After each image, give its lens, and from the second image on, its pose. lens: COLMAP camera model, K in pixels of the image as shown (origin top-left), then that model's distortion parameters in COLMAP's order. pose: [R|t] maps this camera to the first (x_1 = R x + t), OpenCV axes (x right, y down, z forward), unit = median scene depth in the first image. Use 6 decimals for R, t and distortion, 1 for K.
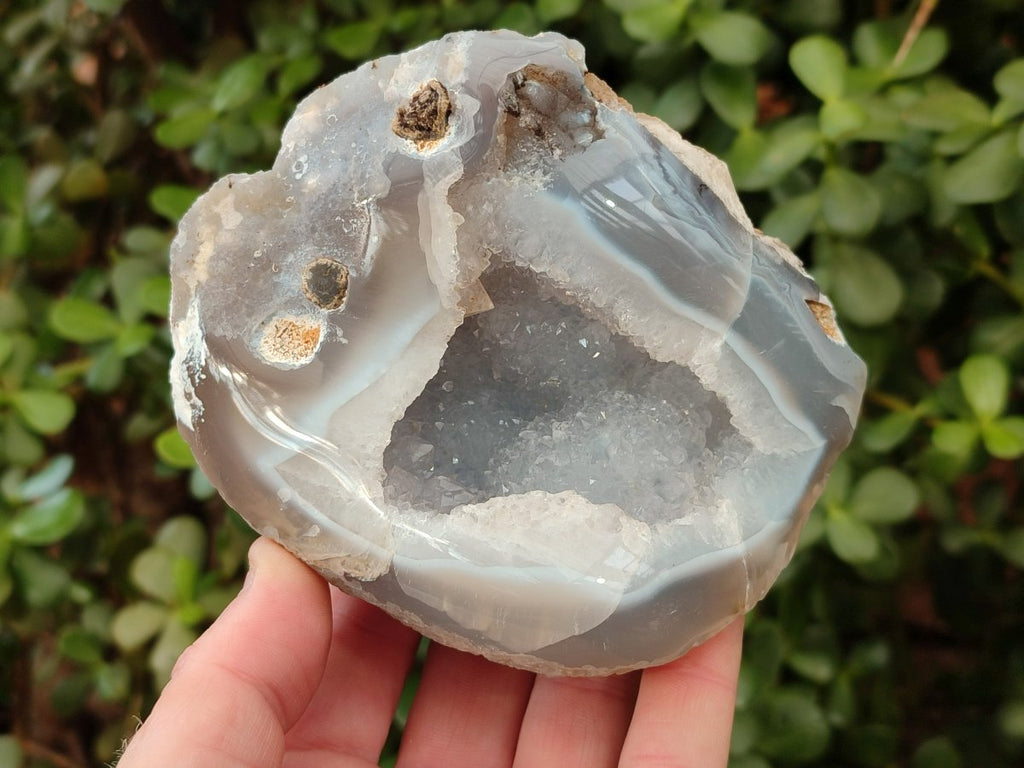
lens RADIAL K [[1534.4, 0, 509.3], [0, 1534.4, 384.9], [0, 0, 1]] dist [0.158019, 0.000000]
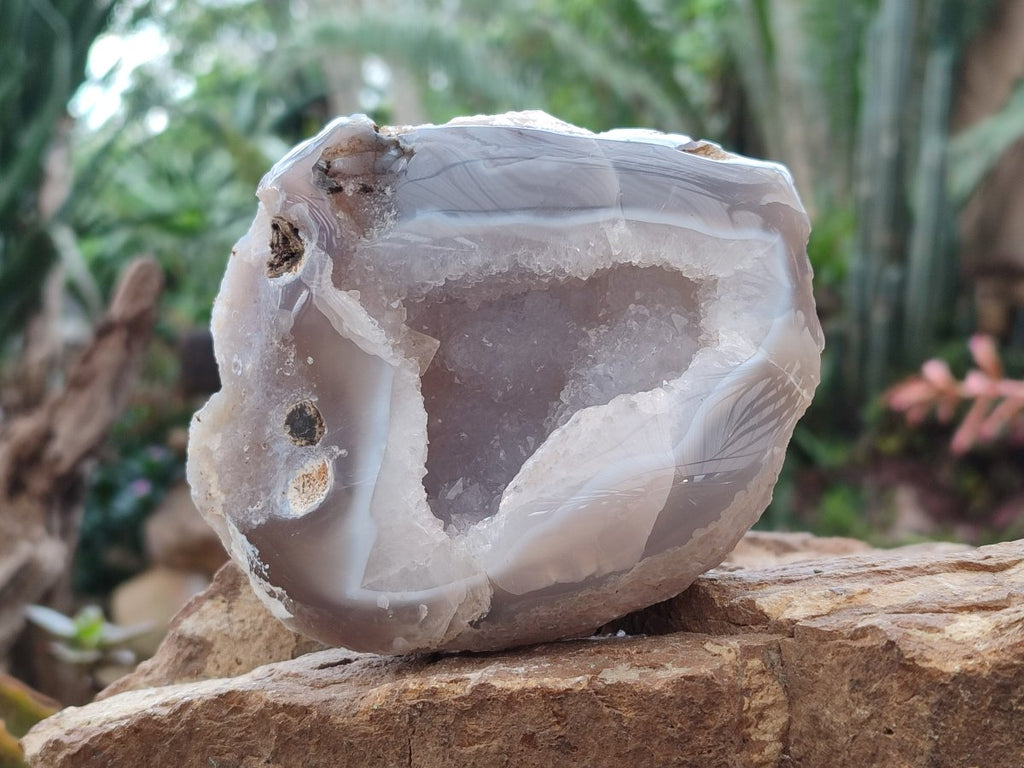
lens RADIAL K [[1534.4, 0, 512.8], [0, 1534.4, 380.8], [0, 0, 1]] dist [0.158019, 0.000000]
pose [[0.760043, -0.643850, -0.088273, 0.105664], [0.596884, 0.745323, -0.297024, 0.318086], [0.257030, 0.173062, 0.950781, 0.018799]]
